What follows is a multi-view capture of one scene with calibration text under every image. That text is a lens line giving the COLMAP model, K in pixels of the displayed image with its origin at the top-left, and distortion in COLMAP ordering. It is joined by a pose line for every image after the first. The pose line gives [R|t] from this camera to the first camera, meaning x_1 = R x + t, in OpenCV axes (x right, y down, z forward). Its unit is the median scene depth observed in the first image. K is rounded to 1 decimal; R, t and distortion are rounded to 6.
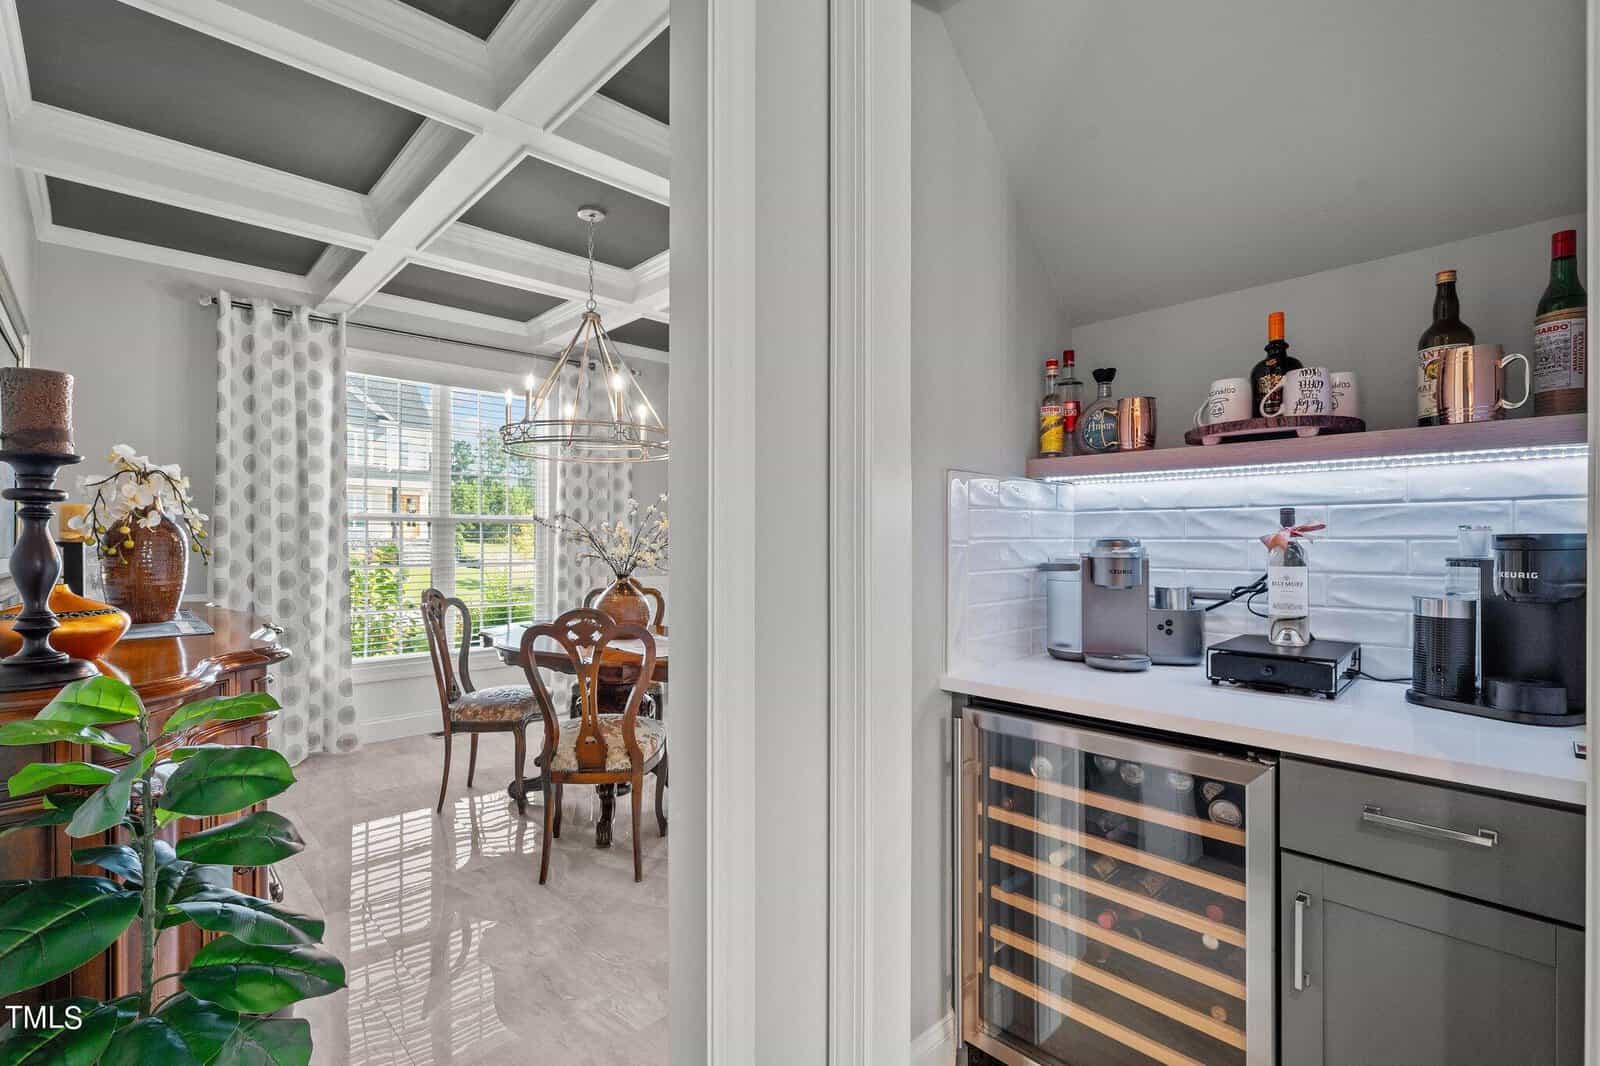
lens RADIAL K [[726.9, 0, 789.5], [0, 726.9, 536.1], [0, 0, 1]] dist [-0.001710, -0.000601]
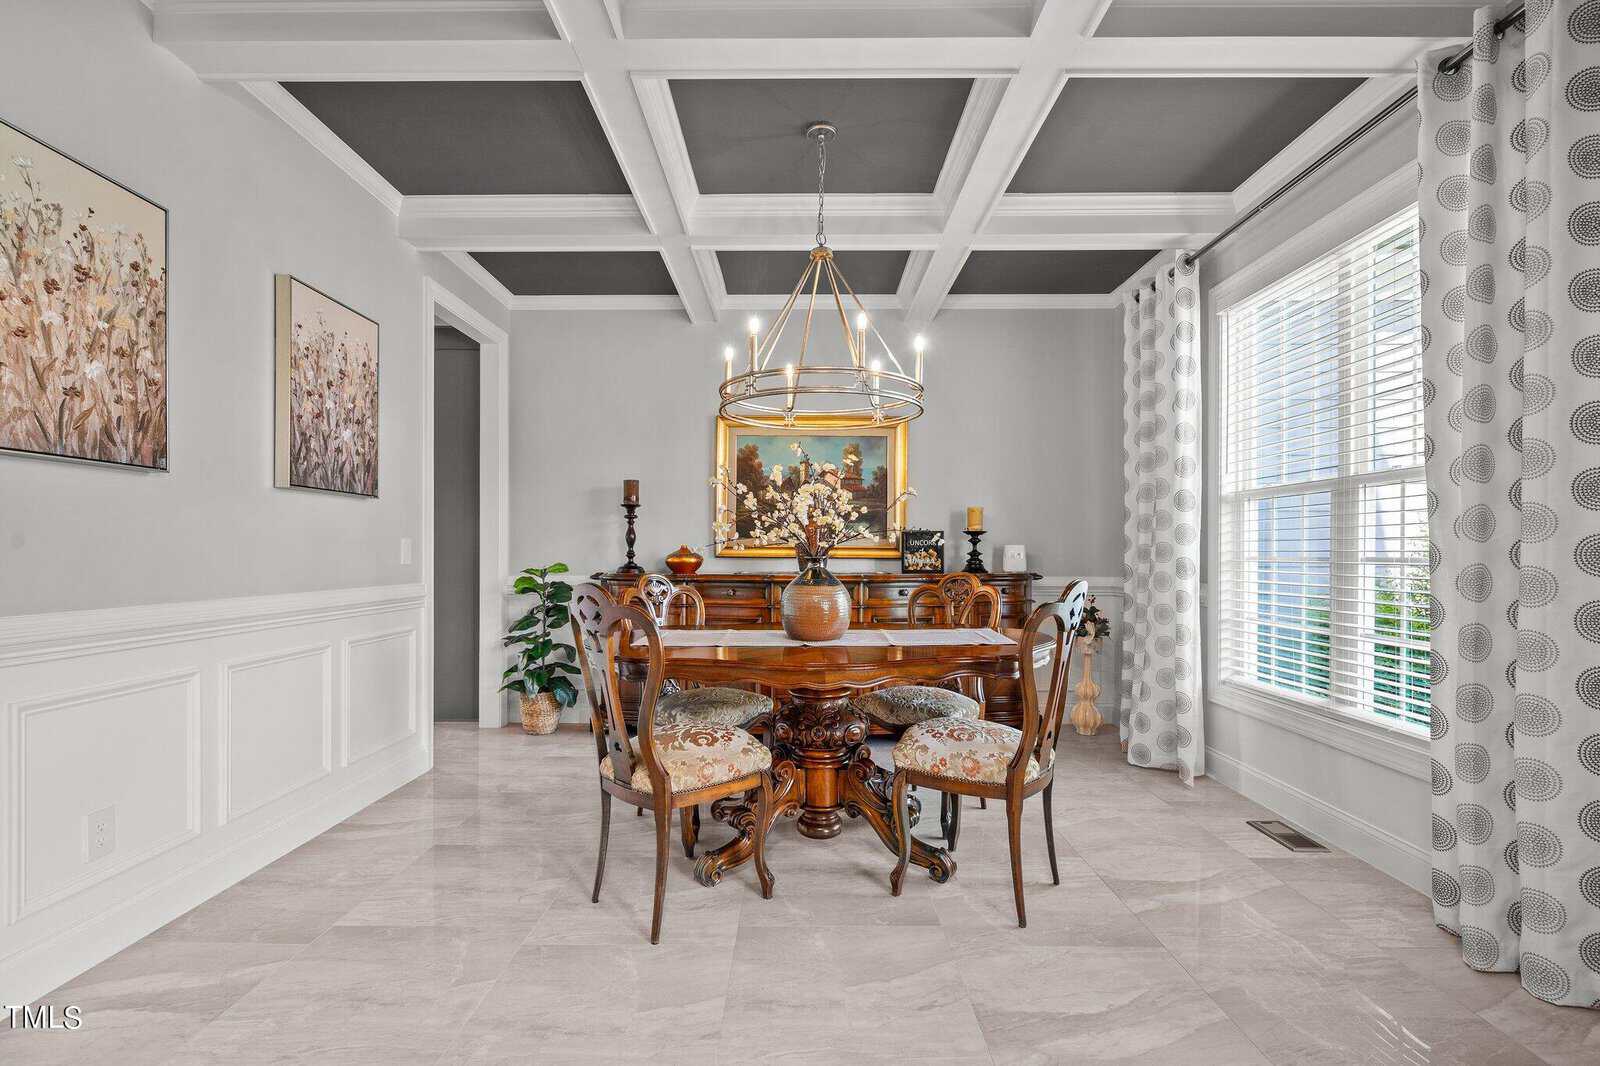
lens RADIAL K [[726.9, 0, 793.5], [0, 726.9, 552.0], [0, 0, 1]] dist [-0.001710, -0.000601]
pose [[-0.687529, -0.000477, -0.726156, 0.309972], [0.000197, 1.000000, -0.000843, 0.041214], [0.726157, -0.000723, -0.687529, 1.318852]]
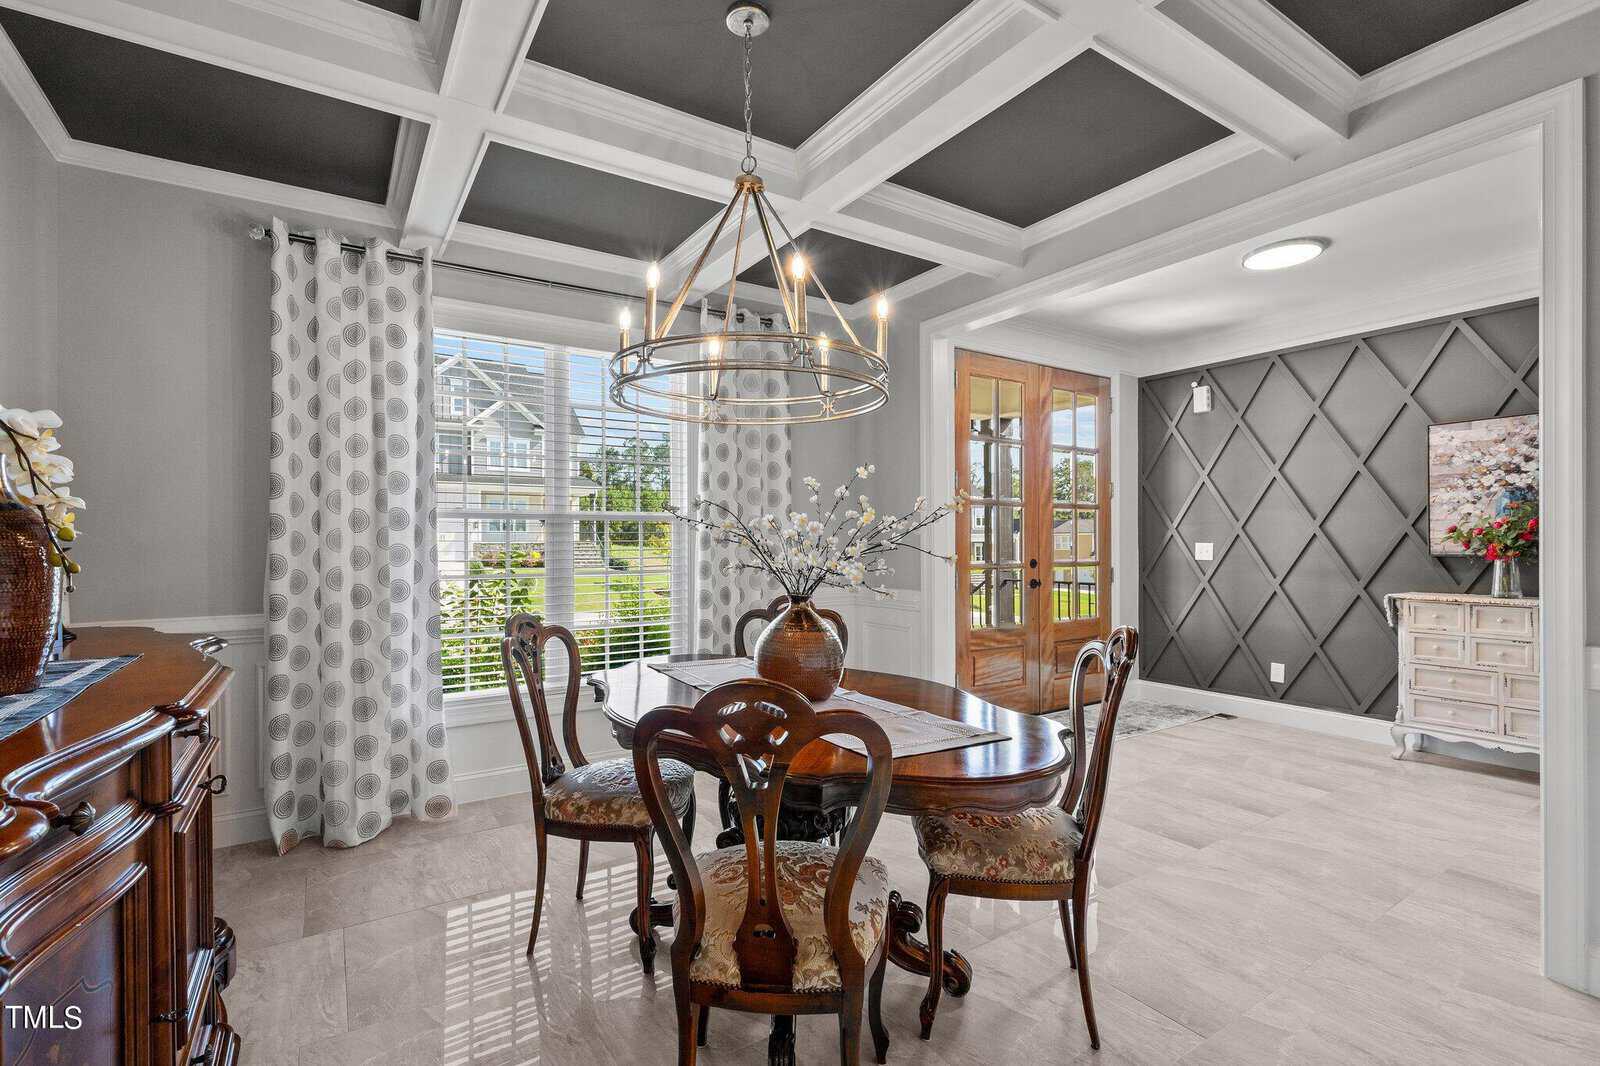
lens RADIAL K [[726.9, 0, 793.3], [0, 726.9, 539.7], [0, 0, 1]] dist [-0.001710, -0.000601]
pose [[0.983944, -0.005708, -0.178388, -0.105317], [0.006226, 0.999978, 0.002345, 0.002154], [0.178371, -0.003418, 0.983957, 0.328276]]
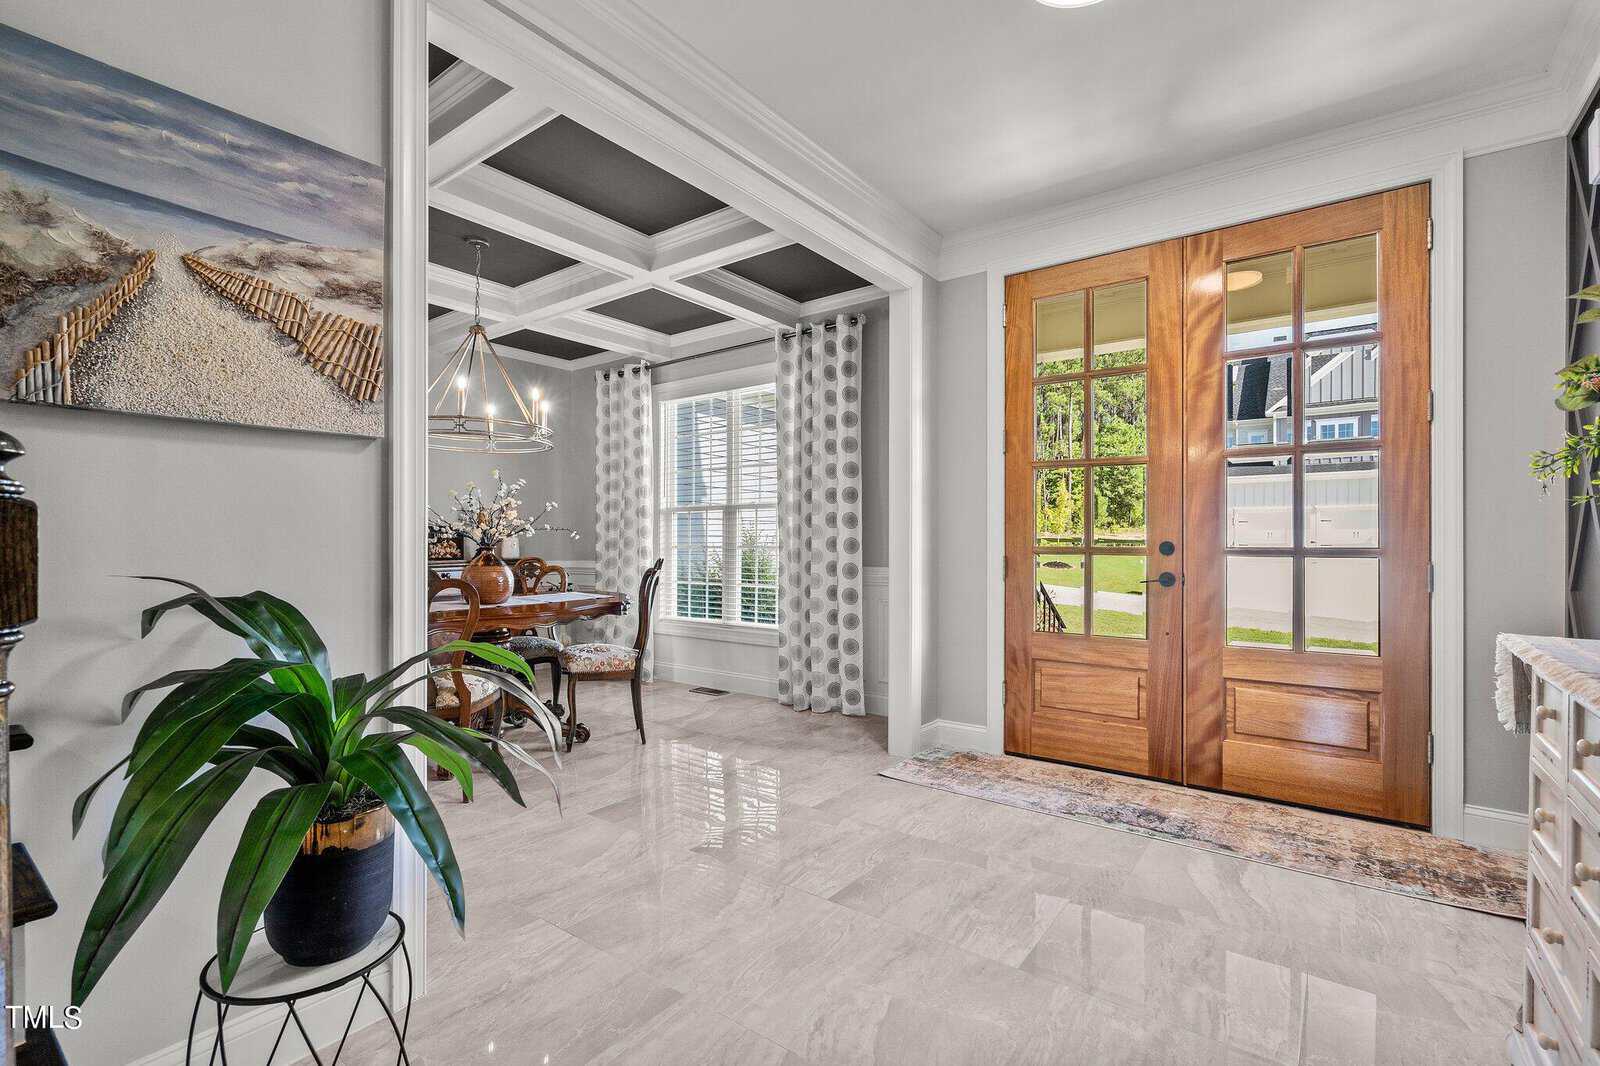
lens RADIAL K [[726.9, 0, 789.0], [0, 726.9, 539.9], [0, 0, 1]] dist [-0.001710, -0.000601]
pose [[0.164513, -0.006487, -0.986354, 0.827840], [0.002268, 0.999978, -0.006199, 0.043981], [0.986372, -0.001217, 0.164524, 1.103817]]
